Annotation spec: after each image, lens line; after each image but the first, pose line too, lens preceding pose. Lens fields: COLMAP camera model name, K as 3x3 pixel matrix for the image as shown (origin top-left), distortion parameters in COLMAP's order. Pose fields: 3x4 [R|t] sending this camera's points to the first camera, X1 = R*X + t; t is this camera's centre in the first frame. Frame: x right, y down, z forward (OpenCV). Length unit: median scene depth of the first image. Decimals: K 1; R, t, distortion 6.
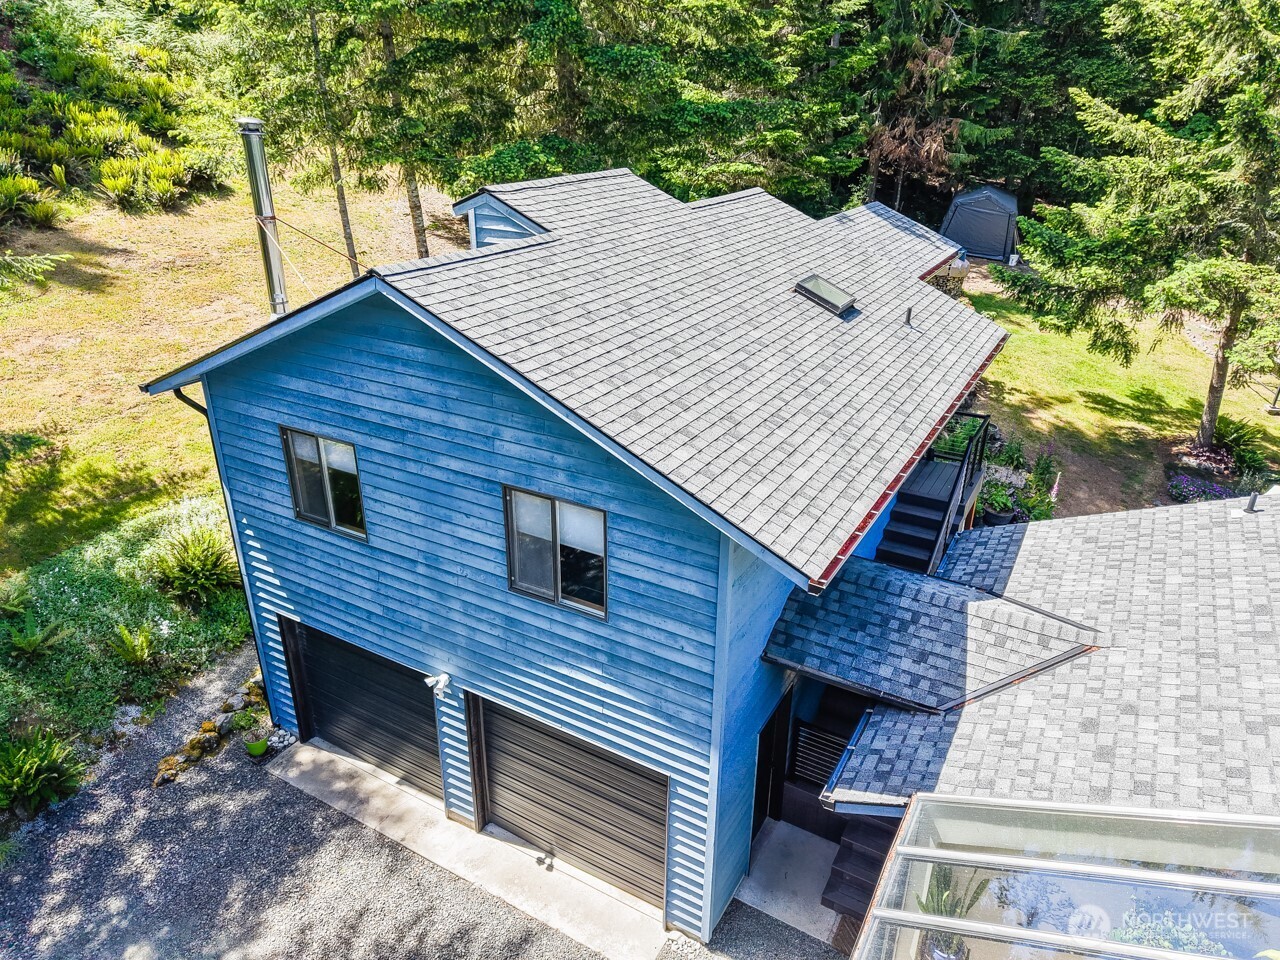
lens RADIAL K [[868.7, 0, 640.0], [0, 868.7, 480.0], [0, 0, 1]] dist [0.001253, -0.000868]
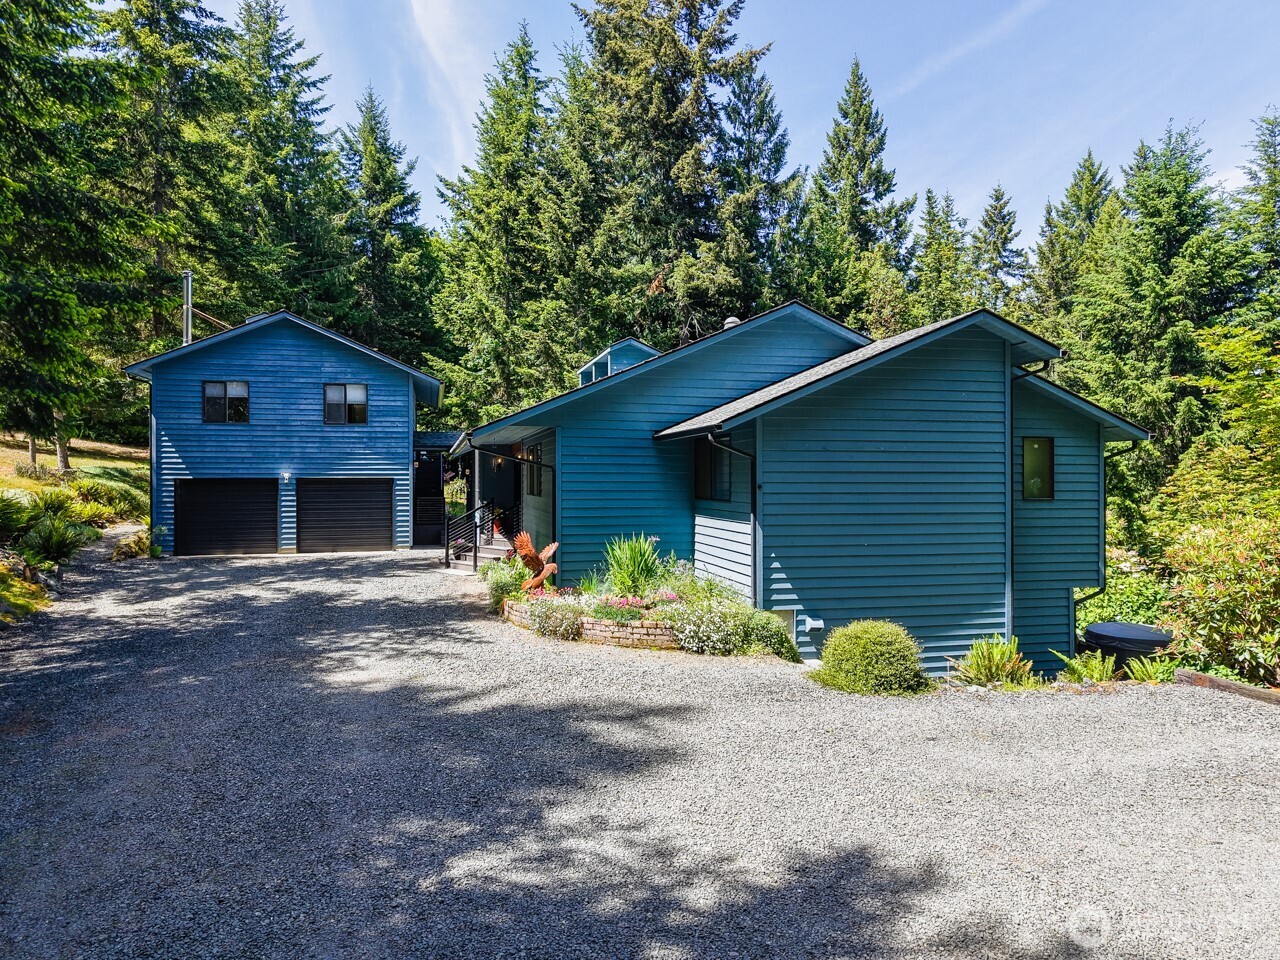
lens RADIAL K [[868.7, 0, 640.0], [0, 868.7, 480.0], [0, 0, 1]] dist [0.001253, -0.000868]
pose [[0.726949, -0.007973, 0.686645, -1.298274], [0.284649, 0.913476, -0.290750, 1.354883], [-0.624916, 0.406814, 0.666320, -1.384781]]
